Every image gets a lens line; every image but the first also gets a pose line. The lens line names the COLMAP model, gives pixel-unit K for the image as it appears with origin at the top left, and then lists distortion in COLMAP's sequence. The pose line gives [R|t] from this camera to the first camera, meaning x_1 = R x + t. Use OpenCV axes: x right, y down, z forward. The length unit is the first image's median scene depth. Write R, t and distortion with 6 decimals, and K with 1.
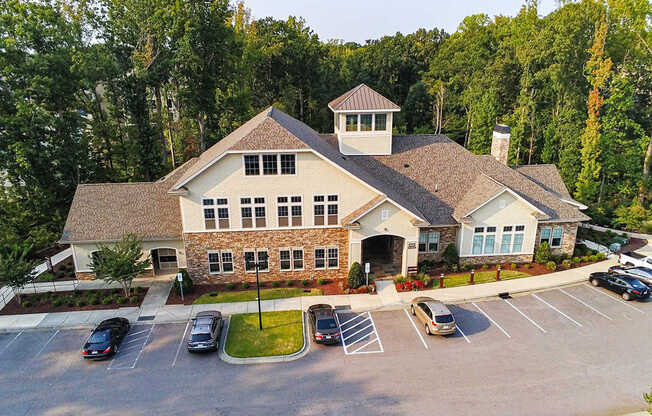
lens RADIAL K [[484.9, 0, 326.0], [0, 484.9, 208.0], [0, 0, 1]] dist [0.001211, 0.002060]
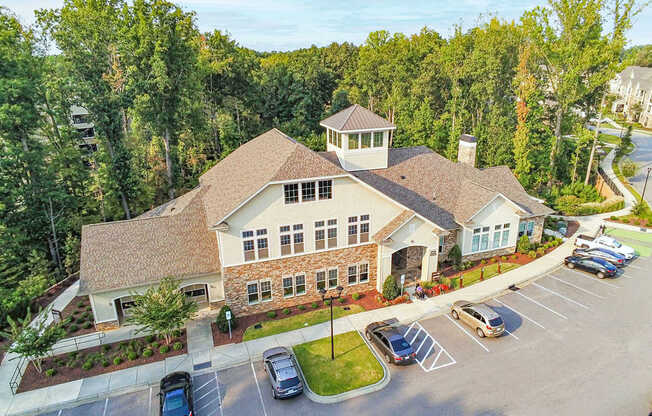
lens RADIAL K [[426.7, 0, 325.7], [0, 426.7, 190.6], [0, 0, 1]] dist [-0.000274, -0.000461]
pose [[0.964536, -0.079677, 0.251638, -0.291995], [0.080414, 0.996734, 0.007370, -0.090932], [-0.251403, 0.013127, 0.967793, 0.118201]]
